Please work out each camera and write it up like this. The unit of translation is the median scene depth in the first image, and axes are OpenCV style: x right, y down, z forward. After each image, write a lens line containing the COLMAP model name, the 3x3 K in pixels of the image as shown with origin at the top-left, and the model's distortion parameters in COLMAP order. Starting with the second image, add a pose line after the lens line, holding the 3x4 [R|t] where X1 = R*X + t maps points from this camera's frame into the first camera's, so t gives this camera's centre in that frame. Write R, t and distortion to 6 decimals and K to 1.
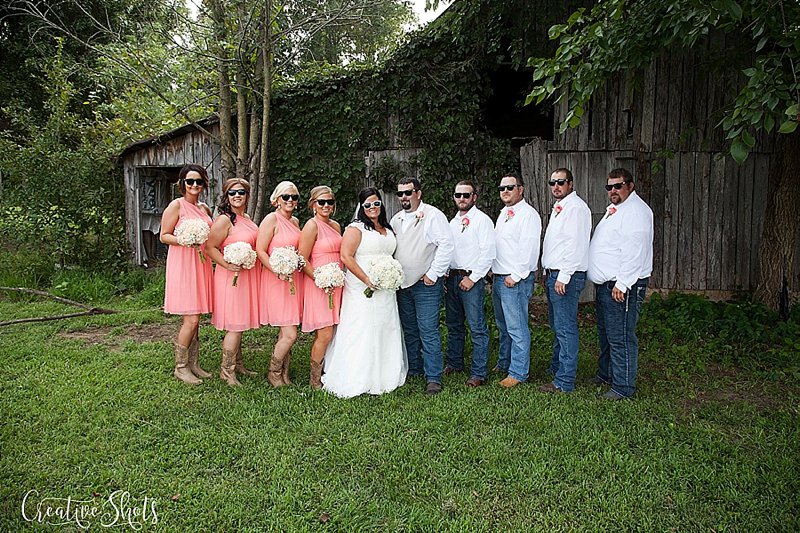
lens RADIAL K [[539.4, 0, 411.4], [0, 539.4, 265.7], [0, 0, 1]] dist [-0.123535, 0.085027]
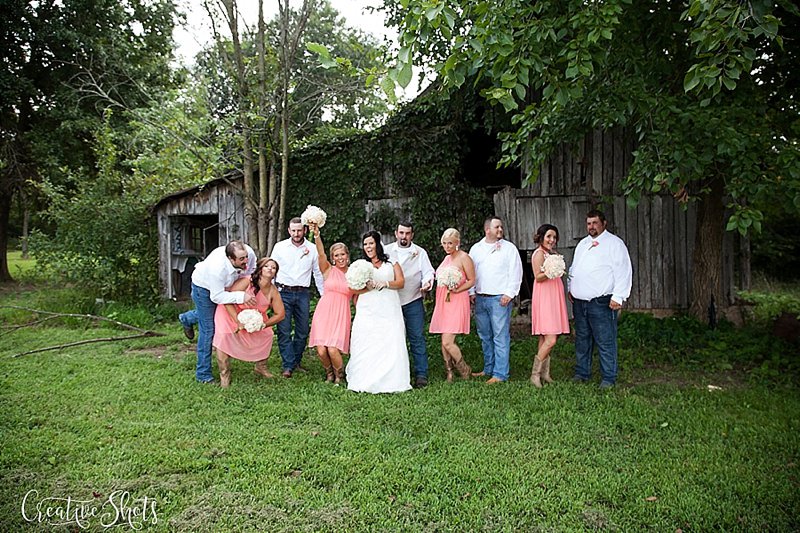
lens RADIAL K [[551.2, 0, 391.9], [0, 551.2, 268.8], [0, 0, 1]] dist [-0.109281, 0.068761]
pose [[0.999733, -0.018916, 0.013269, -0.047644], [0.019831, 0.997165, -0.072589, 0.032848], [-0.011859, 0.072833, 0.997274, -0.232643]]
